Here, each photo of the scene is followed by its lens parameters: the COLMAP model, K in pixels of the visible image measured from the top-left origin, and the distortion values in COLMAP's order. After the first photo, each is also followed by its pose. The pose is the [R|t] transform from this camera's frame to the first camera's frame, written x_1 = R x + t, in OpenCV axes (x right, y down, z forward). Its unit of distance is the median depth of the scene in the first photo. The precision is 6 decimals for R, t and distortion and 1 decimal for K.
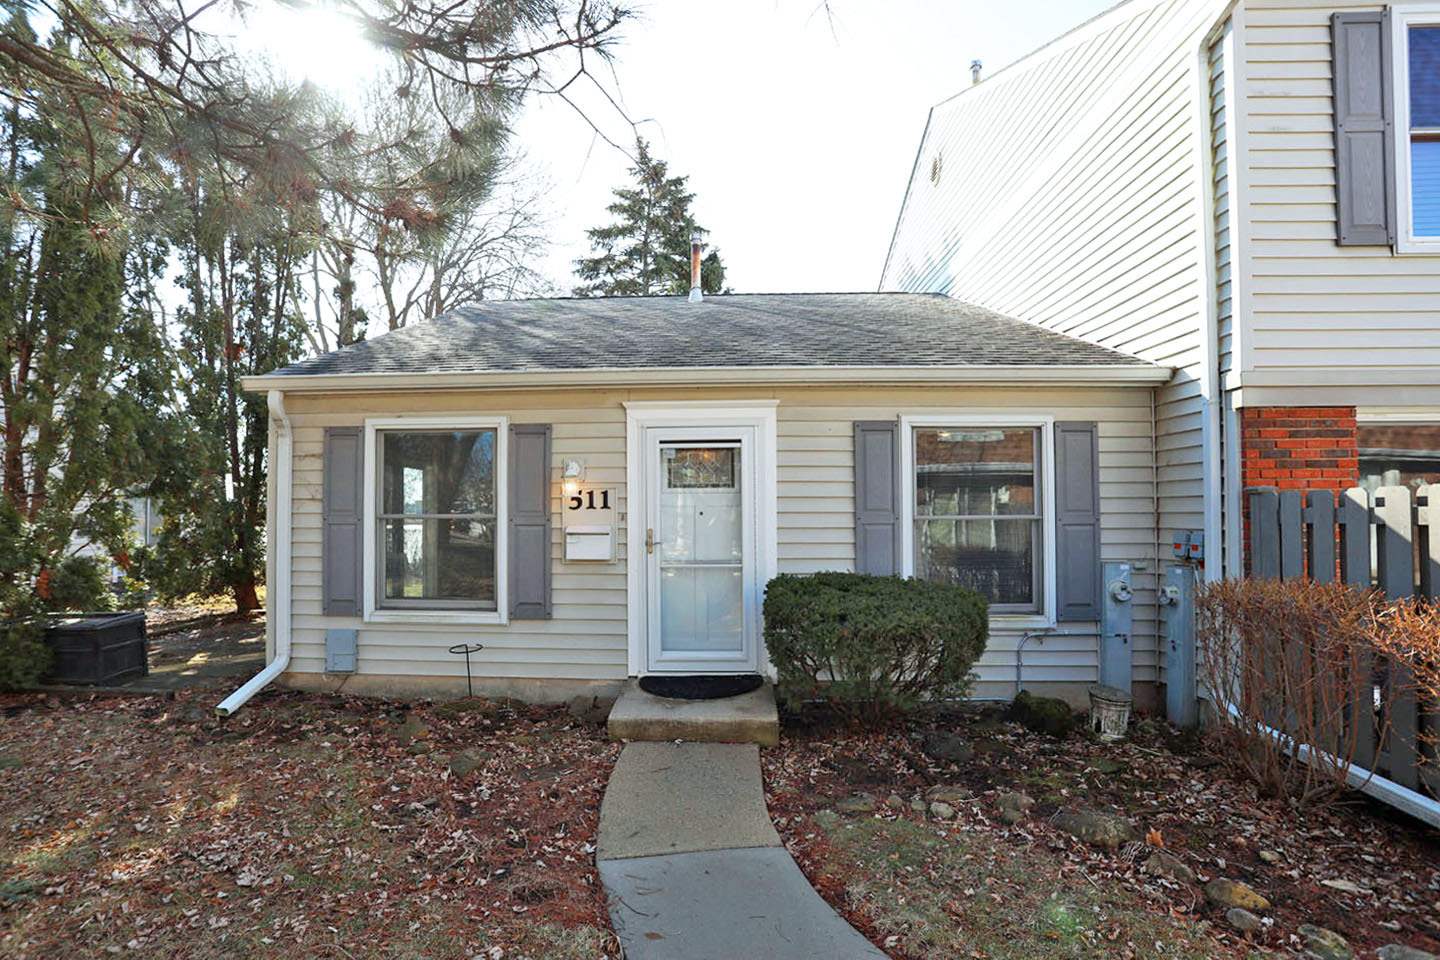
lens RADIAL K [[734.1, 0, 718.4], [0, 734.1, 511.0], [0, 0, 1]] dist [-0.065503, 0.021067]
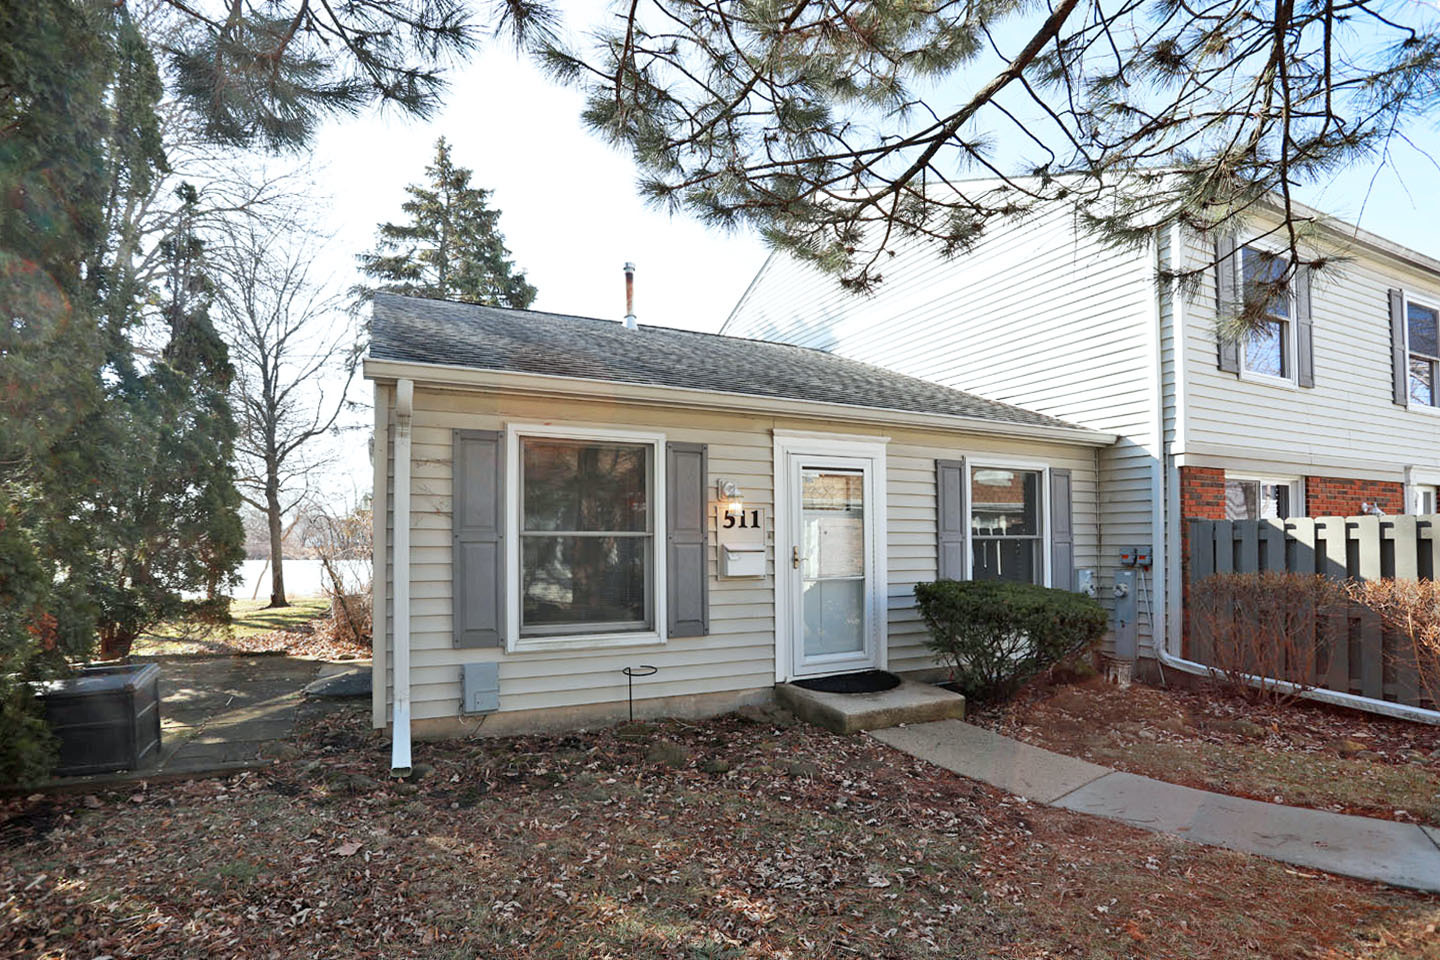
lens RADIAL K [[710.5, 0, 718.1], [0, 710.5, 544.0], [0, 0, 1]] dist [-0.051375, 0.000365]
pose [[0.878044, 0.000231, 0.478580, -0.699289], [-0.002116, 0.999992, 0.003399, 0.017427], [-0.478576, -0.003997, 0.878037, 0.121075]]
